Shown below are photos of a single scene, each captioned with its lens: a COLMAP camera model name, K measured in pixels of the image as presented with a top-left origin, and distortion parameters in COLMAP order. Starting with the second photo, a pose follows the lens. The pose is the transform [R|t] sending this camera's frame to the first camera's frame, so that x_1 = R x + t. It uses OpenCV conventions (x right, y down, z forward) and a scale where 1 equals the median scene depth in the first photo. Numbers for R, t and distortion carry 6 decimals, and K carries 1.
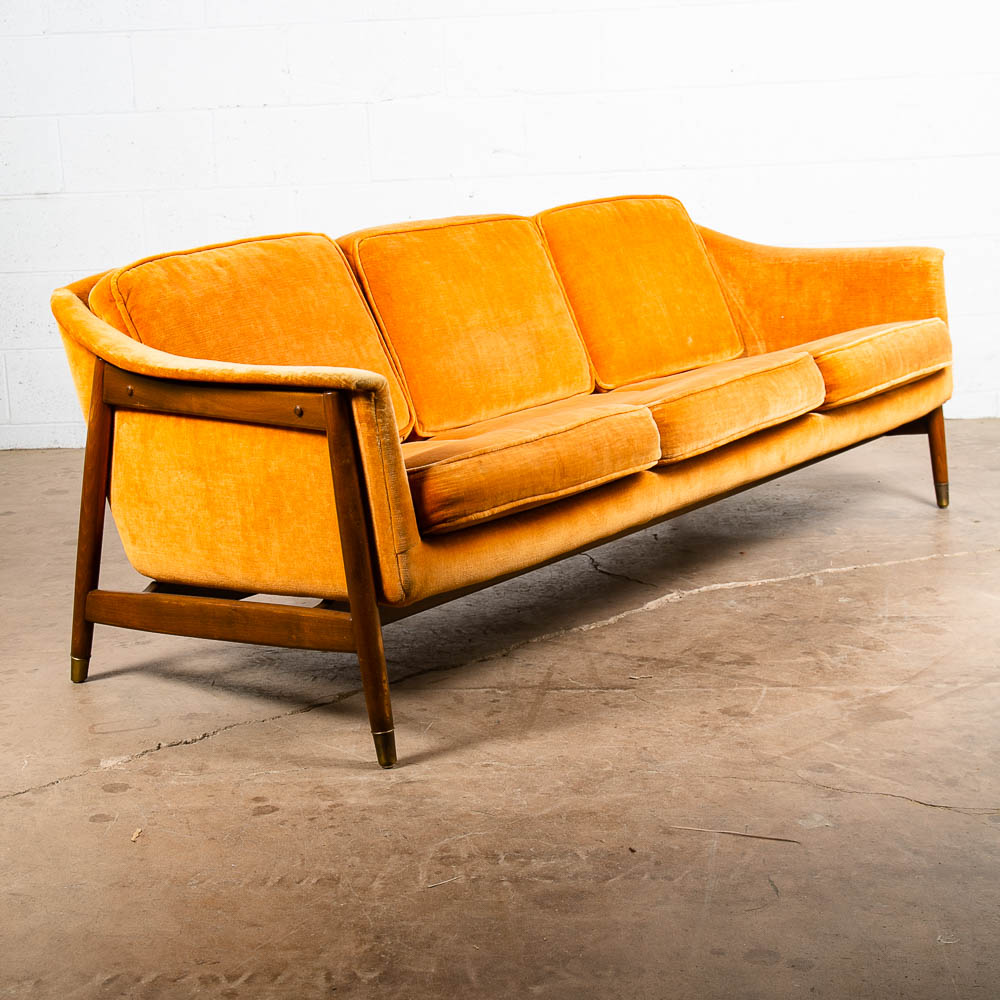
lens RADIAL K [[1831.0, 0, 471.0], [0, 1831.0, 461.4], [0, 0, 1]] dist [0.024691, 0.109196]
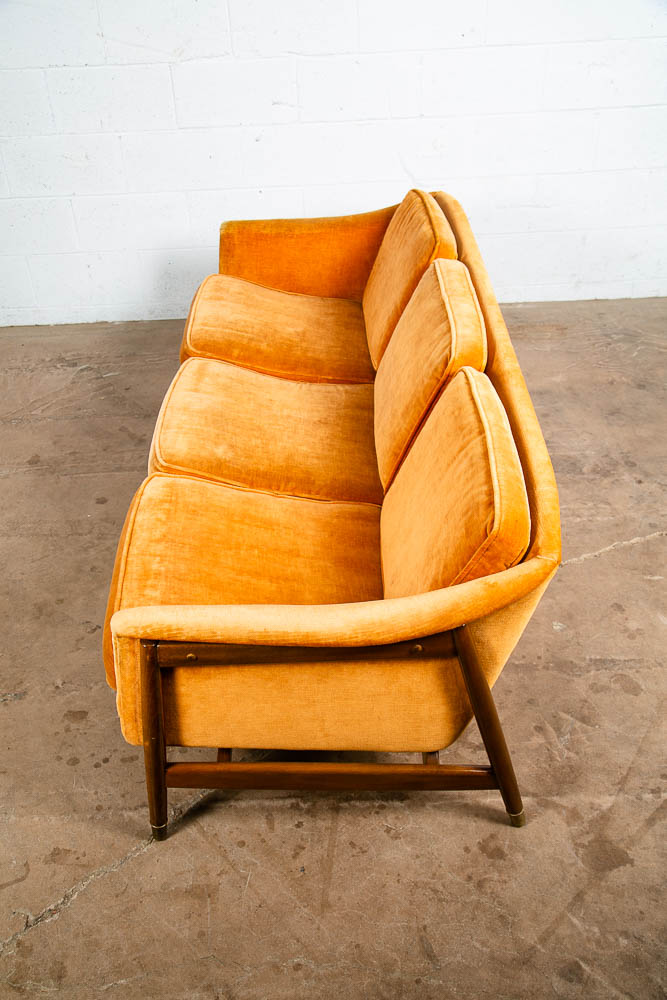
lens RADIAL K [[929.3, 0, 328.3], [0, 929.3, 507.3], [0, 0, 1]] dist [-0.028311, 0.083181]
pose [[0.997631, -0.038881, 0.056754, 0.005200], [0.010488, 0.901287, 0.433096, -0.334723], [-0.067991, -0.431474, 0.899559, 0.513374]]
